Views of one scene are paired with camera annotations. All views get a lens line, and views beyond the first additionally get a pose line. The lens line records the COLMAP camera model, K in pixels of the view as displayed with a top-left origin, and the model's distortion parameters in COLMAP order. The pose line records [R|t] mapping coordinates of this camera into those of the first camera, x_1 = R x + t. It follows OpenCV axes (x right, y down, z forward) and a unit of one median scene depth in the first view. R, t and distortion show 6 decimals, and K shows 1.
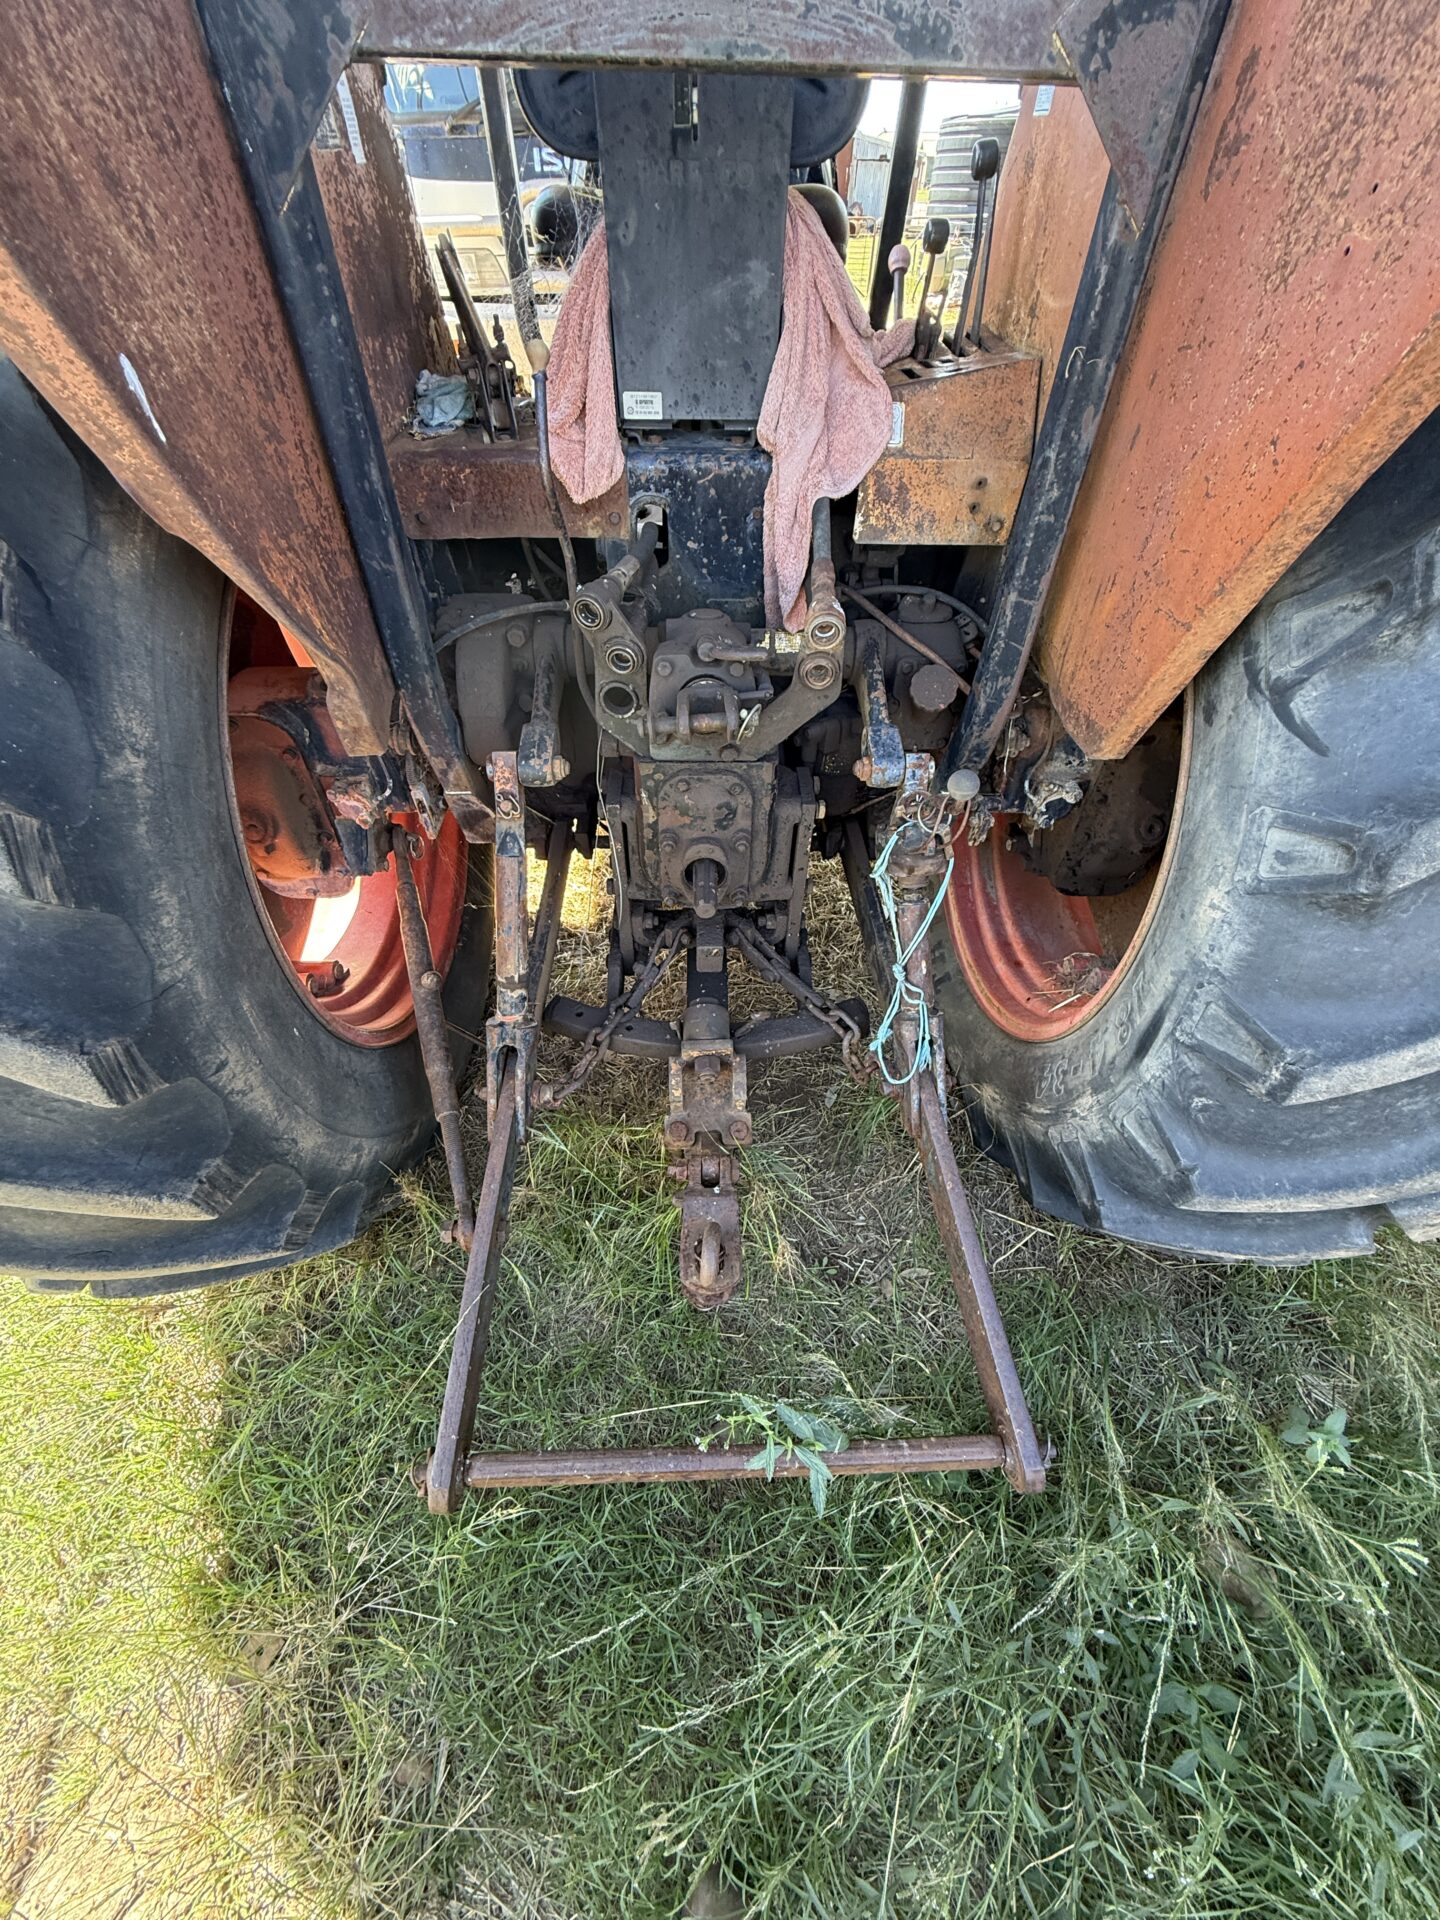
lens RADIAL K [[771.4, 0, 718.7], [0, 771.4, 956.1], [0, 0, 1]] dist [-0.000050, 0.000228]
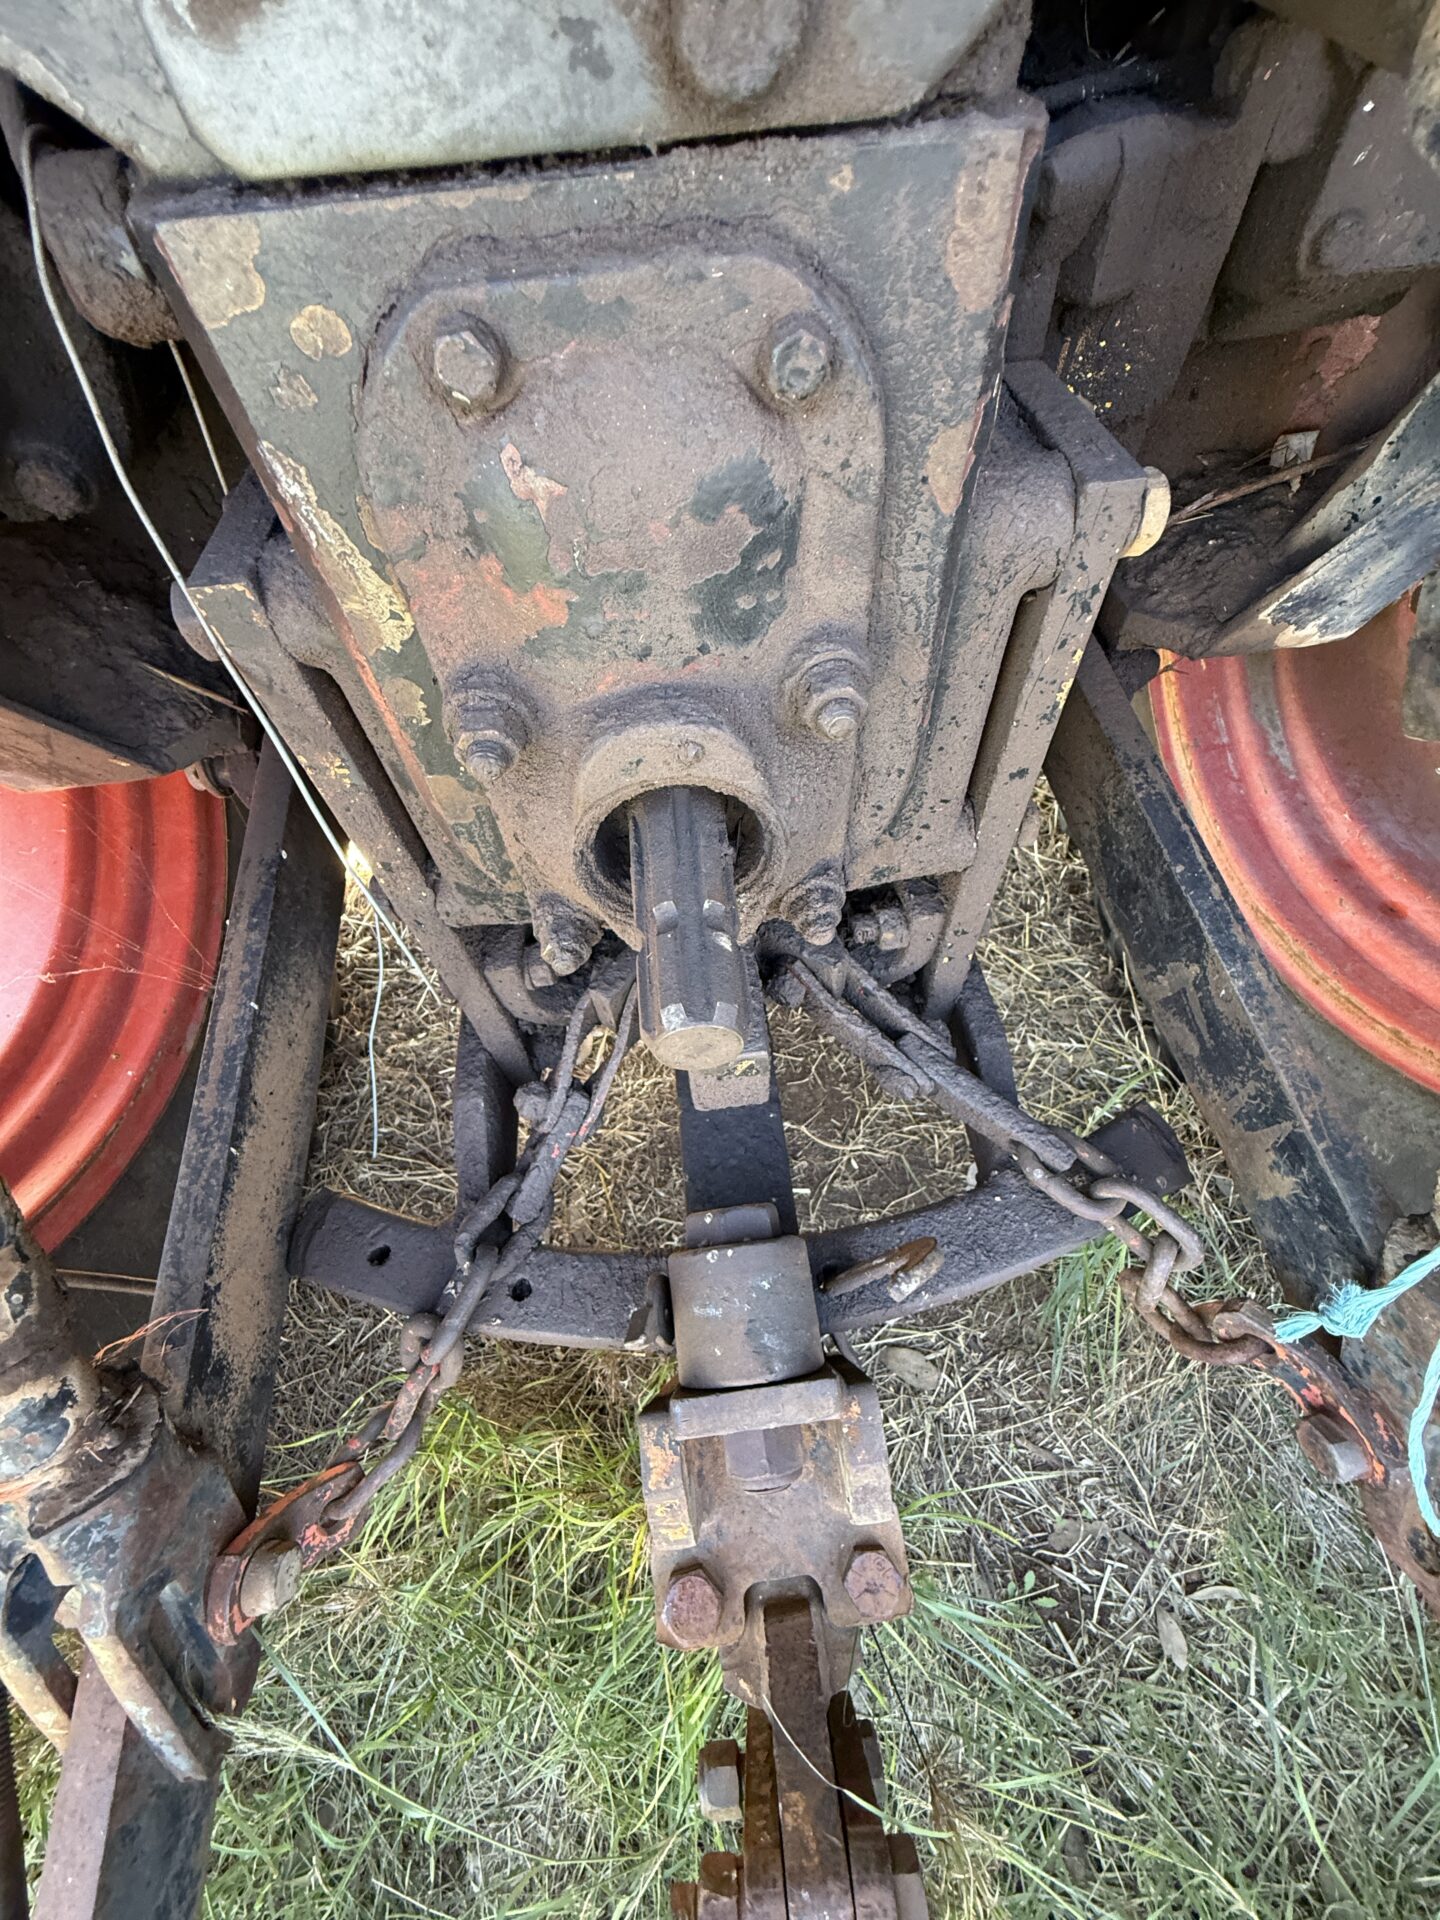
lens RADIAL K [[771.4, 0, 718.7], [0, 771.4, 956.1], [0, 0, 1]] dist [-0.000050, 0.000228]
pose [[0.993808, -0.109423, -0.019306, -0.004019], [0.111093, 0.981788, 0.154113, -0.096674], [0.002091, -0.155303, 0.987865, 0.668980]]
